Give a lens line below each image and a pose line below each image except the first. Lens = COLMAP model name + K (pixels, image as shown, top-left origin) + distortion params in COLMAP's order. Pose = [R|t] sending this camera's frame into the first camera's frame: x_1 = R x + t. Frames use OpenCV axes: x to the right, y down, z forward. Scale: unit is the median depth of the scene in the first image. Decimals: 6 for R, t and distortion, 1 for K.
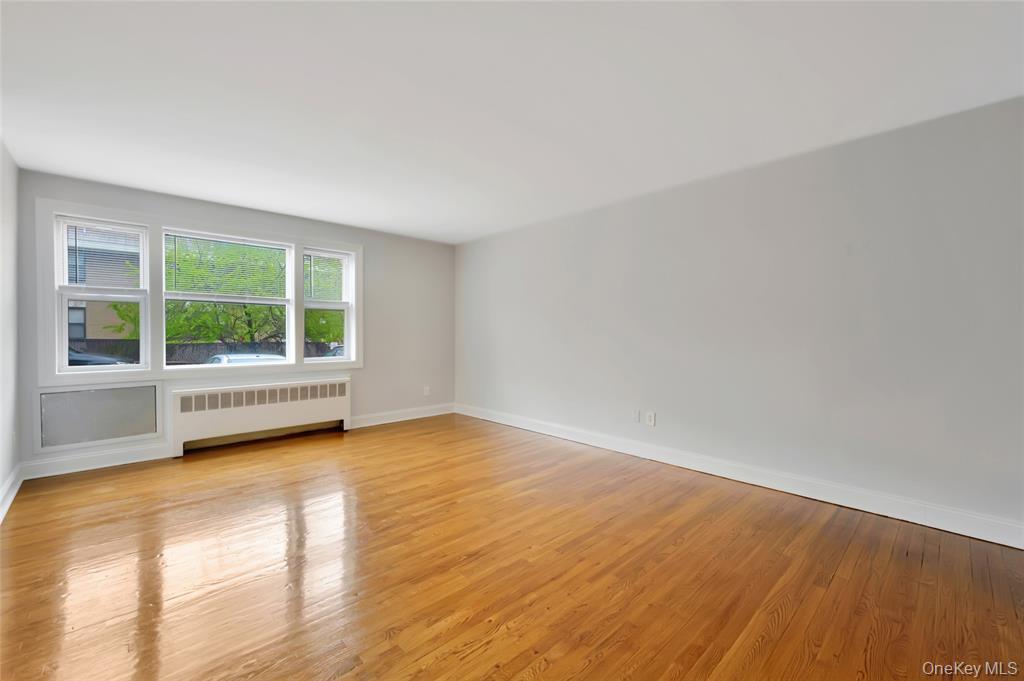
lens RADIAL K [[419.6, 0, 510.4], [0, 419.6, 332.6], [0, 0, 1]] dist [-0.000815, -0.000137]
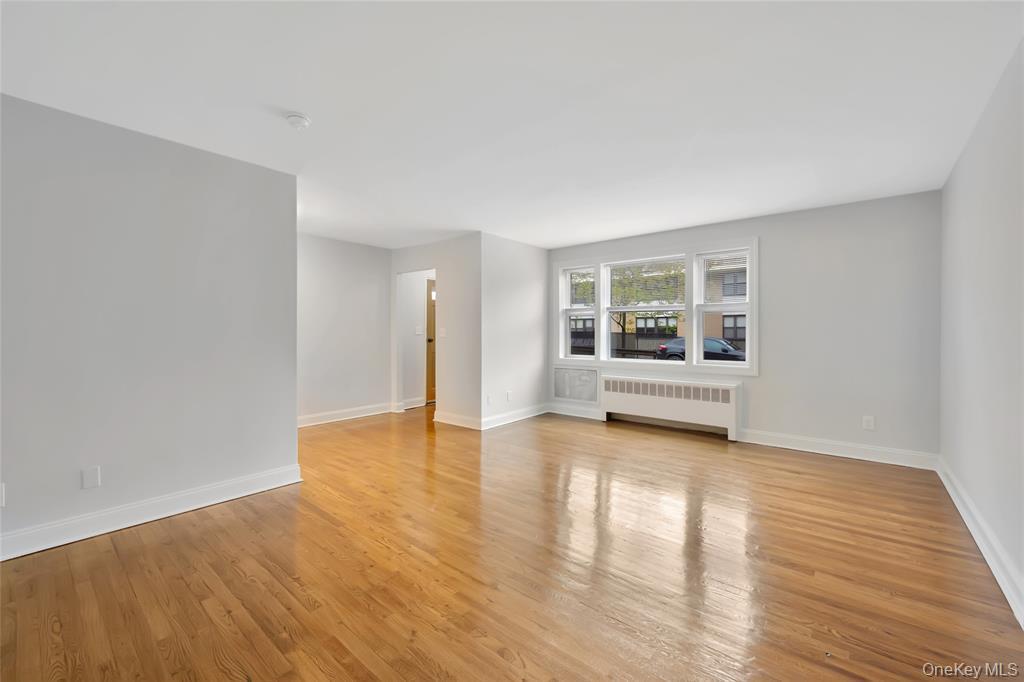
lens RADIAL K [[415.8, 0, 512.0], [0, 415.8, 341.0], [0, 0, 1]] dist [-0.000085, 0.000315]
pose [[0.115828, 0.018612, -0.993095, 0.531188], [-0.000398, 0.999825, 0.018692, -0.006350], [0.993269, -0.001769, 0.115815, 0.465869]]
